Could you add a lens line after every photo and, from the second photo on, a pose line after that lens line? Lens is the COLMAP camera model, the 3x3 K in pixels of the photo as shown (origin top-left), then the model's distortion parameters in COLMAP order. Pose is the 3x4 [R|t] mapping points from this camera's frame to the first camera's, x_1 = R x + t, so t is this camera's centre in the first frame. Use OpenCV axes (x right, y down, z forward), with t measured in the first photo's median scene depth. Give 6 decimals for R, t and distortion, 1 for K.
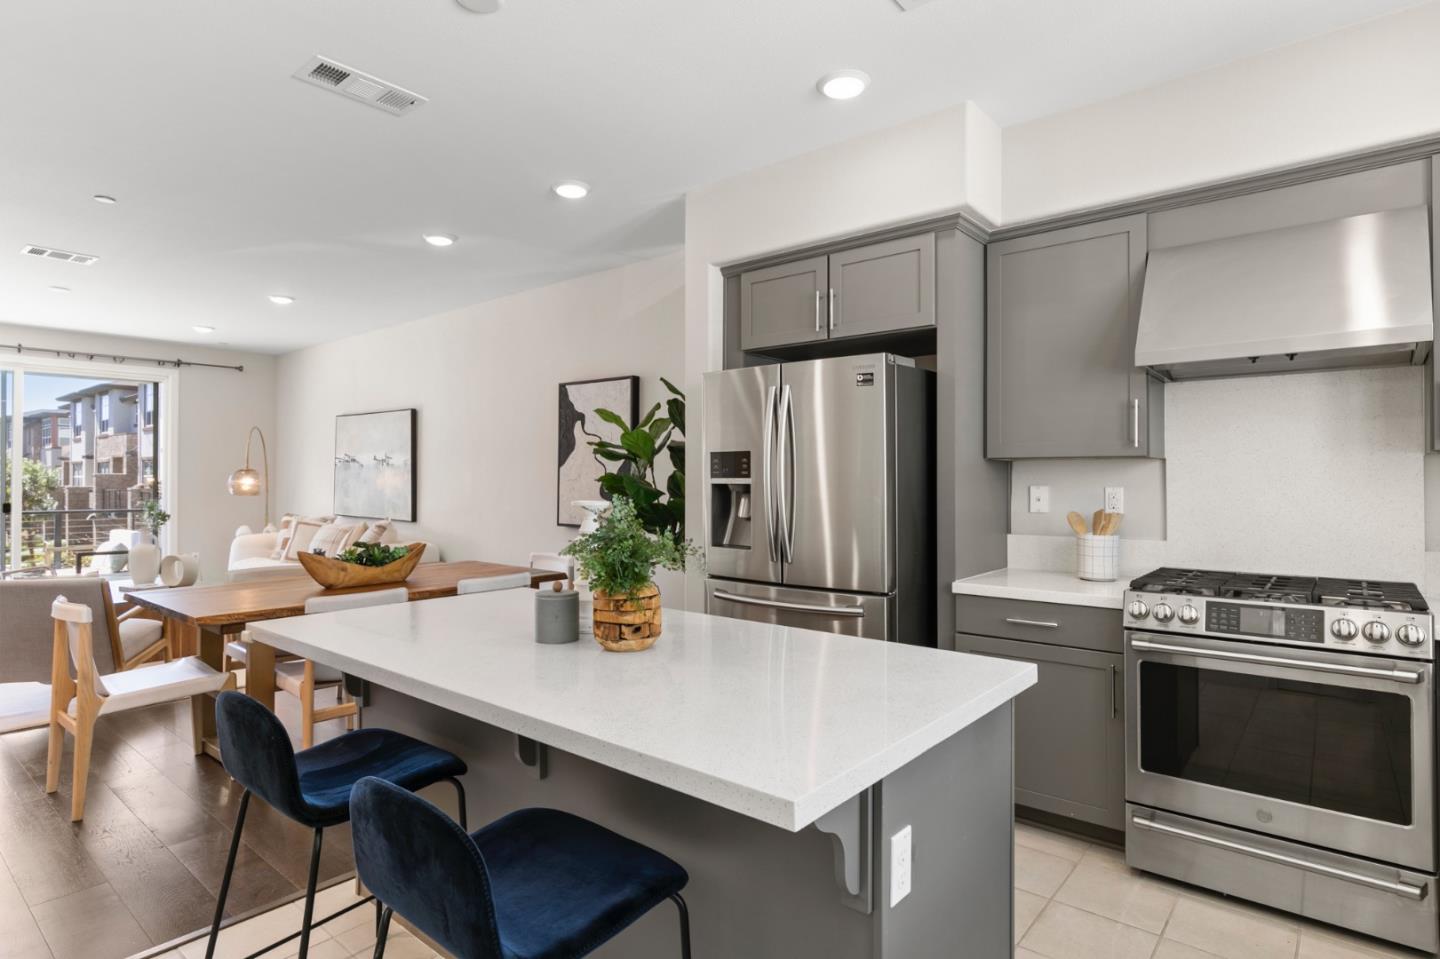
lens RADIAL K [[763.1, 0, 725.3], [0, 763.1, 474.4], [0, 0, 1]] dist [-0.002406, 0.002441]
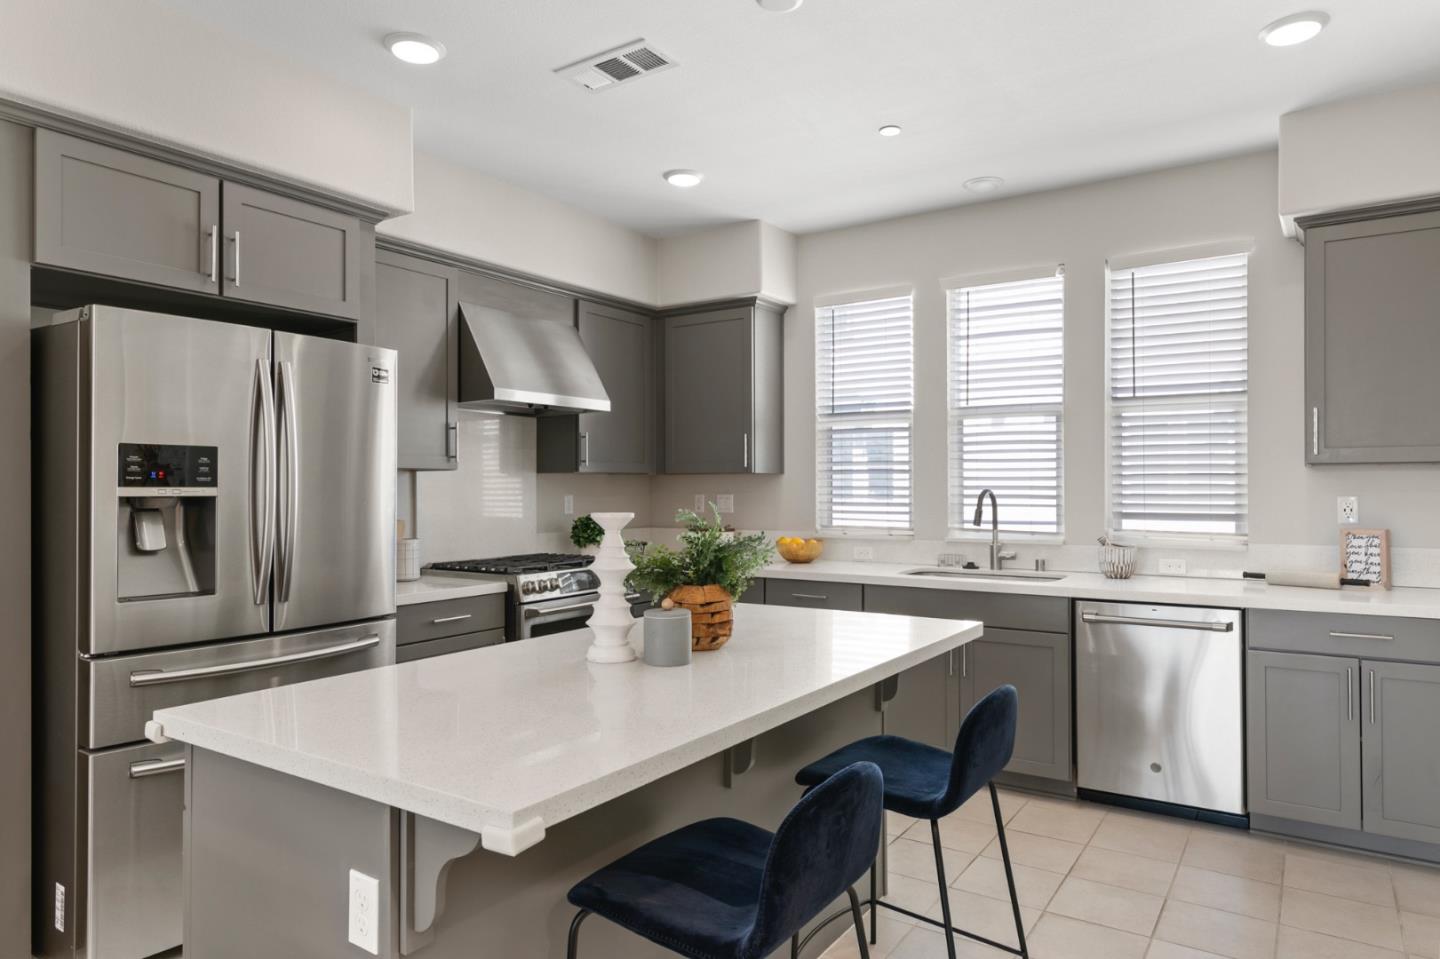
lens RADIAL K [[901.7, 0, 733.1], [0, 901.7, 481.2], [0, 0, 1]] dist [0.006584, 0.002278]
pose [[-0.119775, 0.008237, 0.992767, -0.948959], [-0.005785, 0.999943, -0.008994, 0.004696], [-0.992784, -0.006820, -0.119720, 0.758172]]
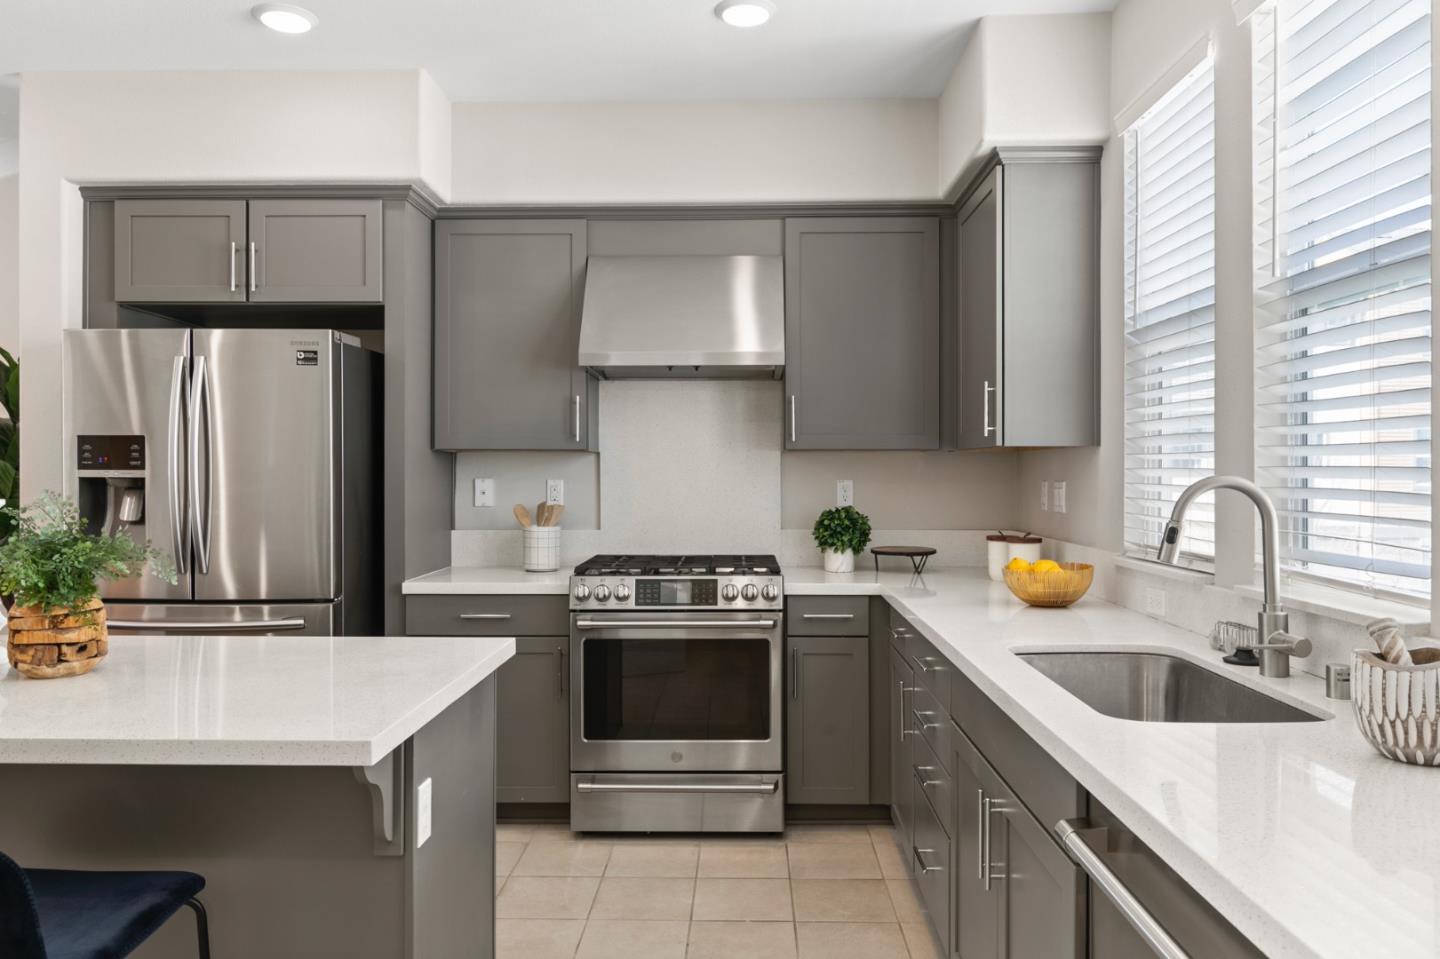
lens RADIAL K [[989.3, 0, 723.5], [0, 989.3, 479.0], [0, 0, 1]] dist [0.000585, 0.001303]
pose [[0.782256, -0.003848, 0.622945, -0.159924], [-0.005000, 0.999910, 0.012456, -0.001755], [-0.622937, -0.012859, 0.782166, -0.200901]]
